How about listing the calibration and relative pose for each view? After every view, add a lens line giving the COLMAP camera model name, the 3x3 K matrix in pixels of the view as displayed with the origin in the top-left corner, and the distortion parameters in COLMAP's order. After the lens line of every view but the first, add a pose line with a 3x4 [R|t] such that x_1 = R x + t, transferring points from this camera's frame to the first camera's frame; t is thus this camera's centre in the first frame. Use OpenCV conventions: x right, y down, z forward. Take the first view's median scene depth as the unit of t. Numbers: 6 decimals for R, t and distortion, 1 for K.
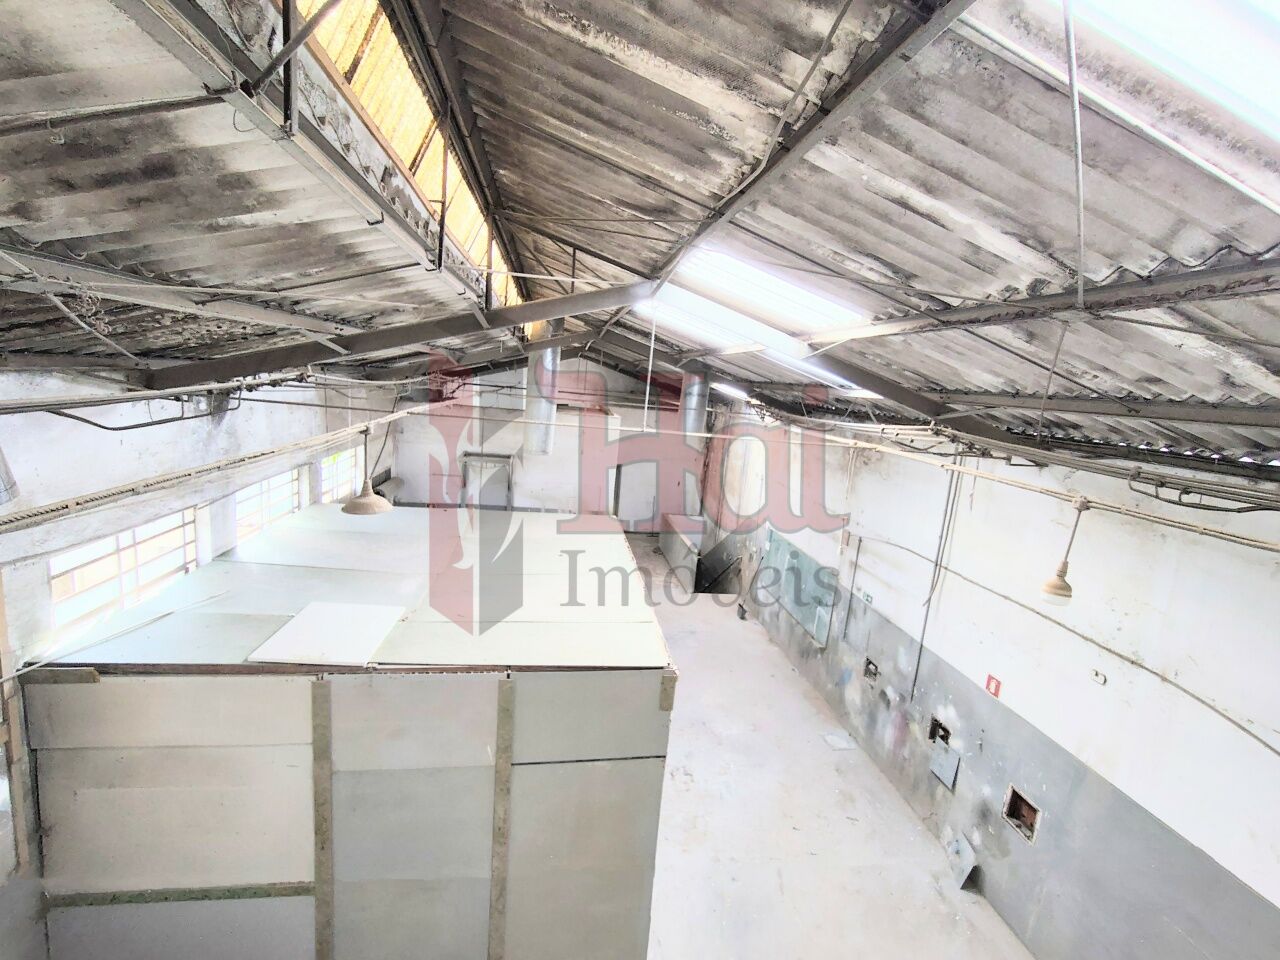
lens RADIAL K [[580.0, 0, 639.5], [0, 580.0, 487.1], [0, 0, 1]] dist [-0.010802, 0.005345]
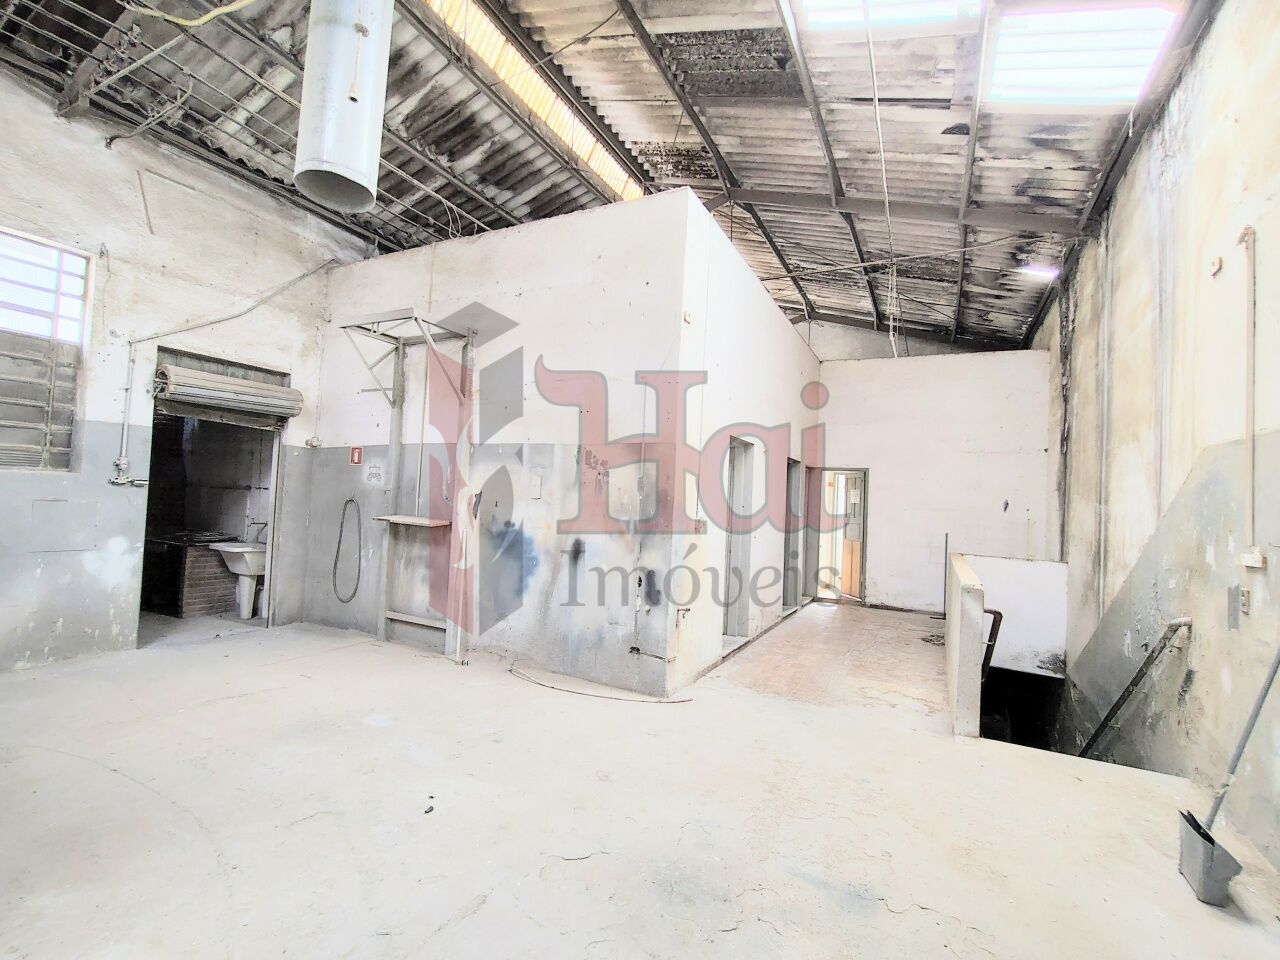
lens RADIAL K [[580.0, 0, 642.0], [0, 580.0, 483.1], [0, 0, 1]] dist [-0.010802, 0.005345]
pose [[0.819913, -0.065236, -0.568759, 0.316161], [-0.075059, 0.972660, -0.219768, 0.336706], [0.567546, 0.222881, 0.792600, 1.612285]]
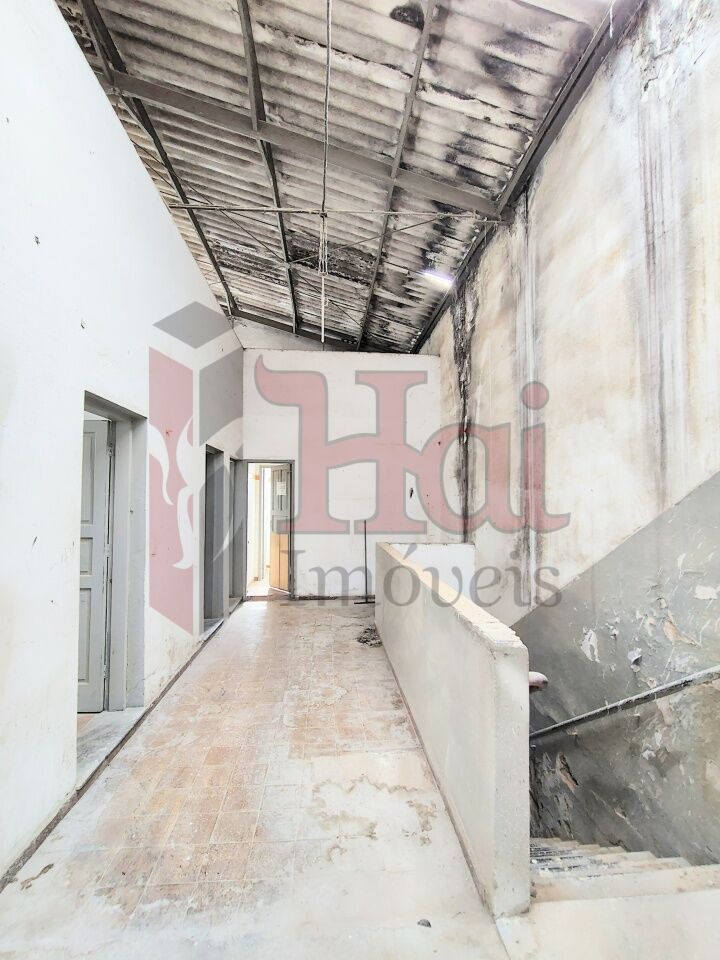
lens RADIAL K [[435.0, 0, 357.7], [0, 435.0, 478.0], [0, 0, 1]] dist [-0.010802, 0.005345]
pose [[0.994192, -0.088302, -0.061522, 0.156810], [0.072598, 0.972269, -0.222311, 0.218591], [0.079446, 0.216554, 0.973033, 2.113564]]
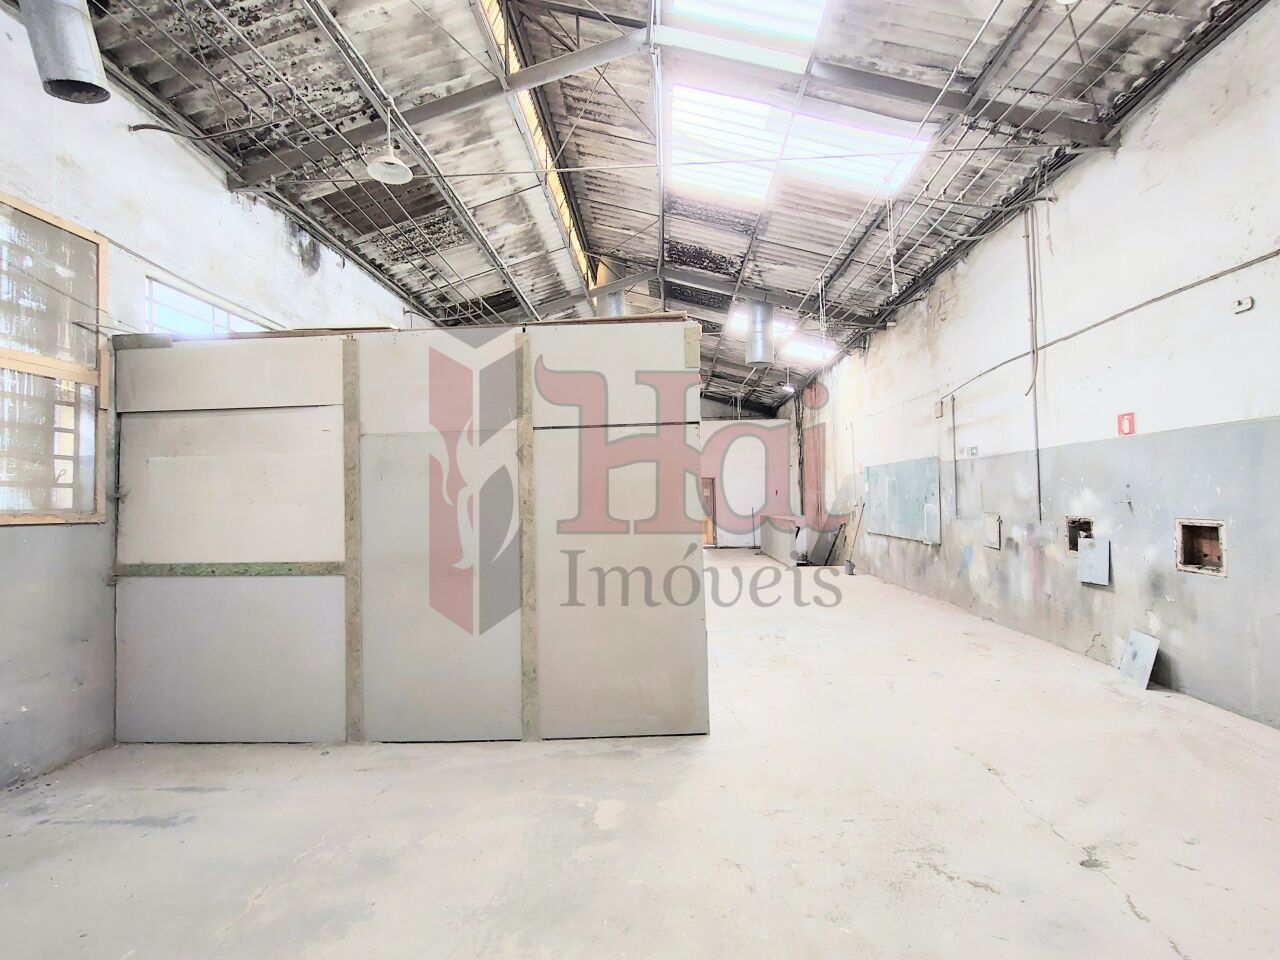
lens RADIAL K [[580.0, 0, 639.6], [0, 580.0, 485.5], [0, 0, 1]] dist [-0.010802, 0.005345]
pose [[0.976041, -0.115417, -0.184453, 0.086852], [0.074807, 0.974044, -0.213640, 0.585152], [0.204323, 0.194723, 0.959341, 0.099233]]
